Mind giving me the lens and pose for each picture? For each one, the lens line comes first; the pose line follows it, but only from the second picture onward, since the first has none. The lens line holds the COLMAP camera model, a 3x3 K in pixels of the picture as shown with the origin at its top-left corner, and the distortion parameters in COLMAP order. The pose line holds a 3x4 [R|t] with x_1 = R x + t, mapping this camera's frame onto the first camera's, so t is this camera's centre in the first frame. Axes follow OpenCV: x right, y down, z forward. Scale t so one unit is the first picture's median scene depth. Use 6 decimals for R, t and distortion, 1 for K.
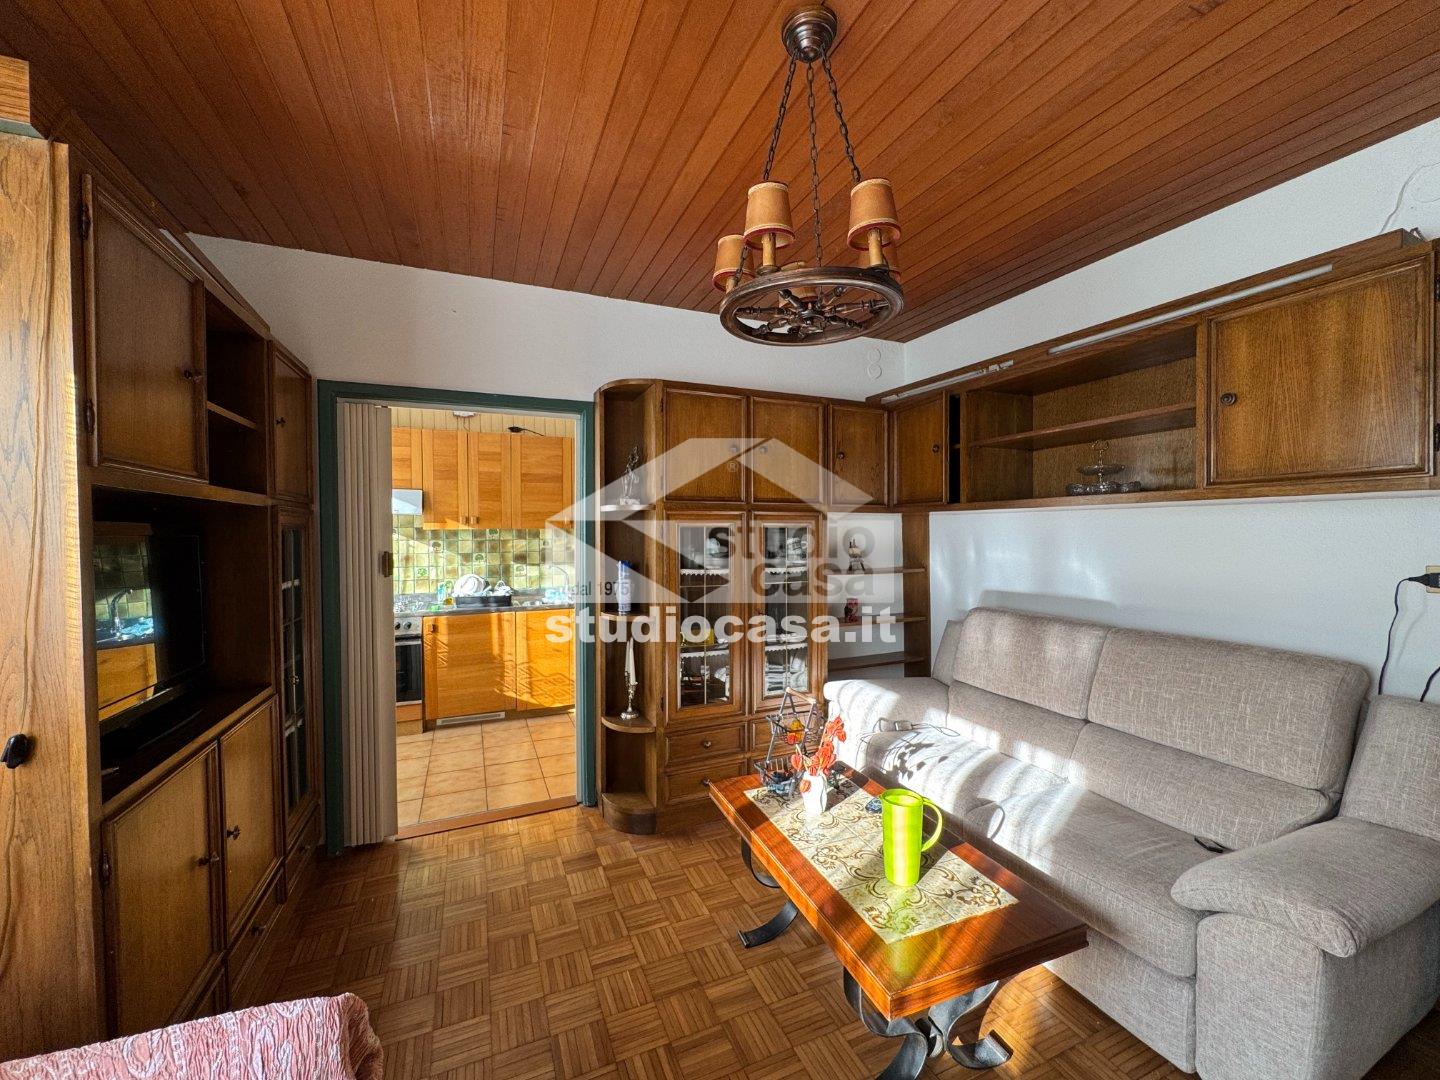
lens RADIAL K [[573.4, 0, 714.2], [0, 573.4, 542.2], [0, 0, 1]] dist [-0.003370, 0.000478]
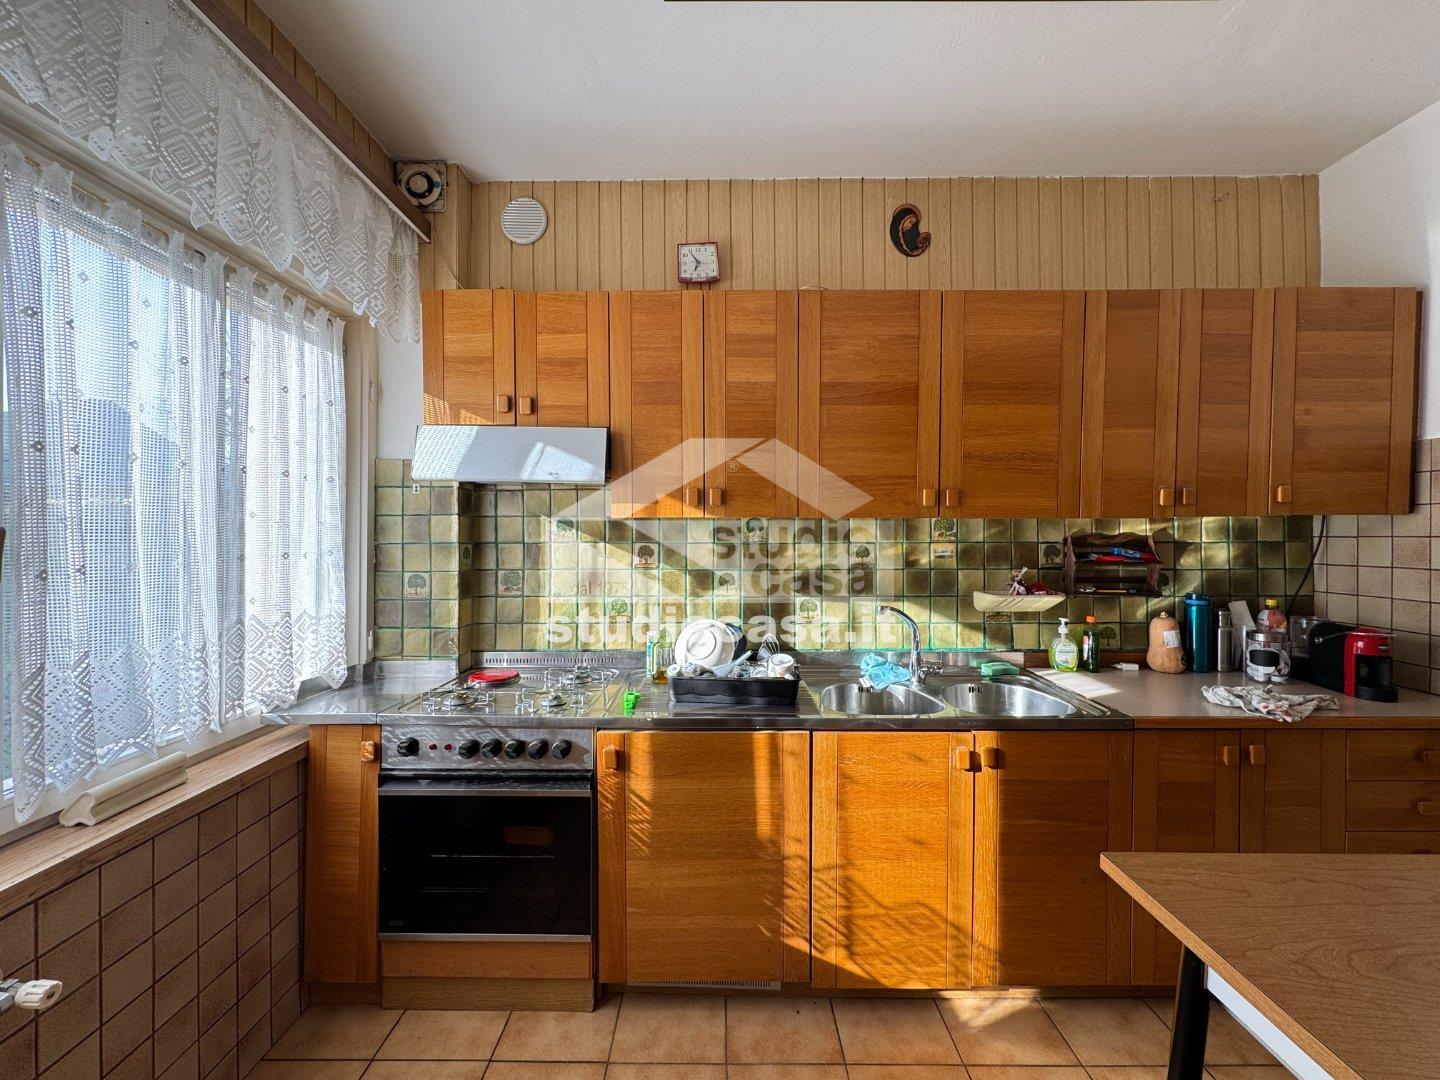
lens RADIAL K [[573.4, 0, 721.0], [0, 573.4, 532.0], [0, 0, 1]] dist [-0.003370, 0.000478]
pose [[0.921546, -0.000037, -0.388268, -0.253845], [-0.010163, 0.999655, -0.024217, -0.001359], [0.388135, 0.026263, 0.921228, 0.619119]]
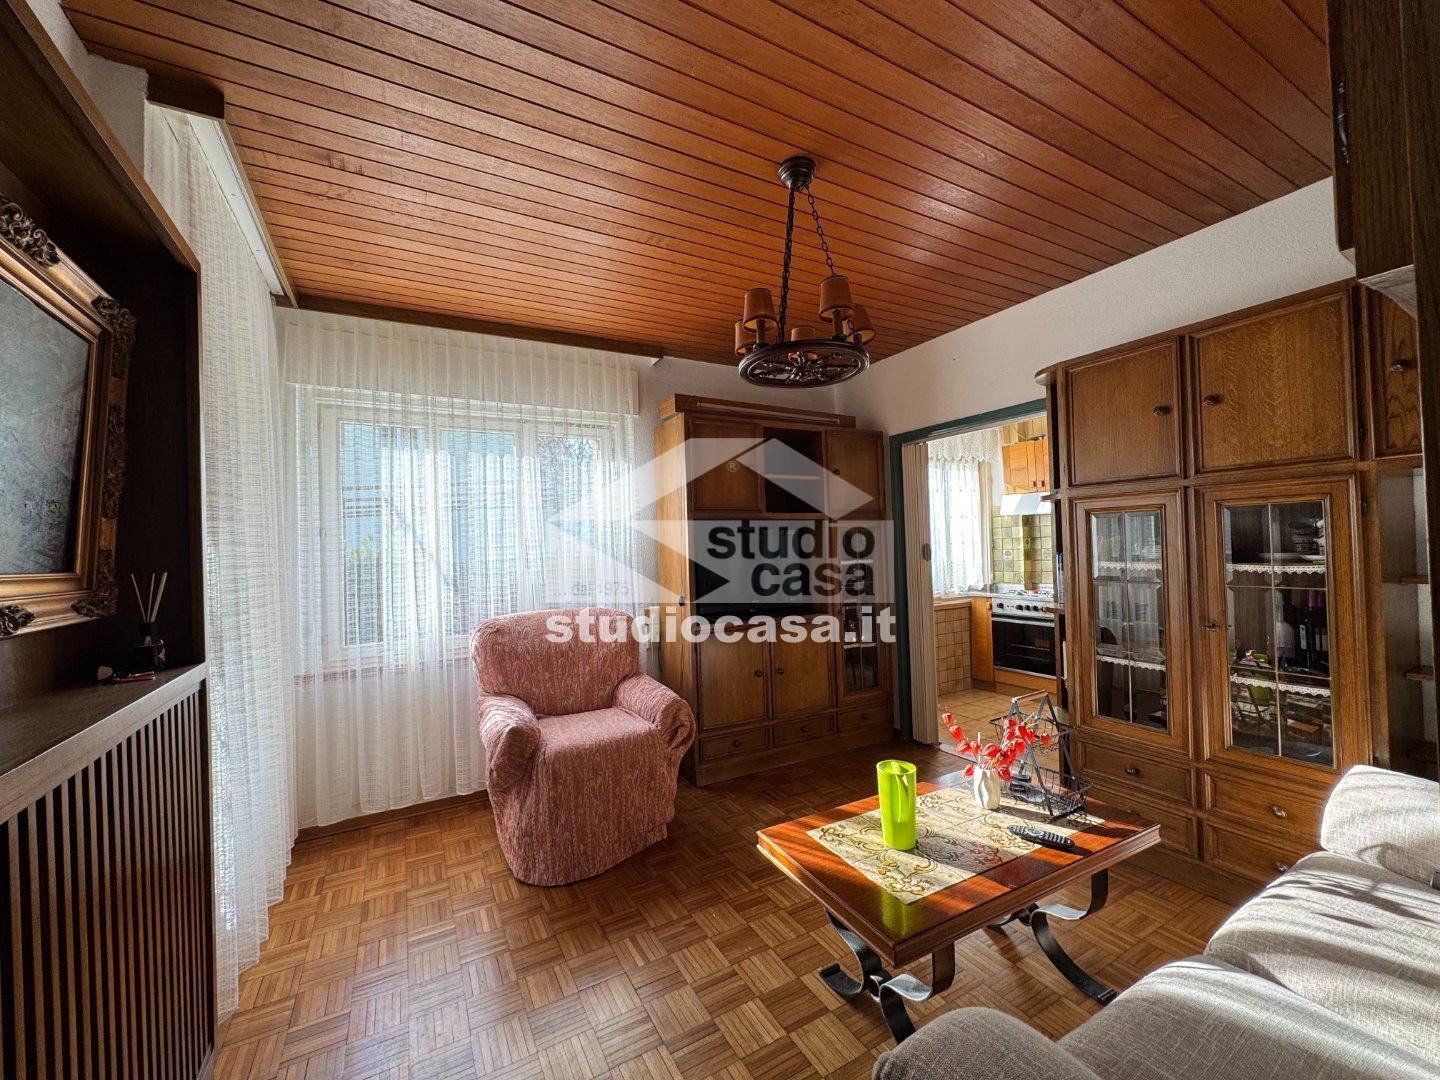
lens RADIAL K [[573.4, 0, 715.0], [0, 573.4, 542.0], [0, 0, 1]] dist [-0.003370, 0.000478]
pose [[0.105673, -0.010582, -0.994345, 0.497338], [0.012171, 0.999882, -0.009347, 0.011056], [0.994326, -0.011114, 0.105789, 0.200420]]
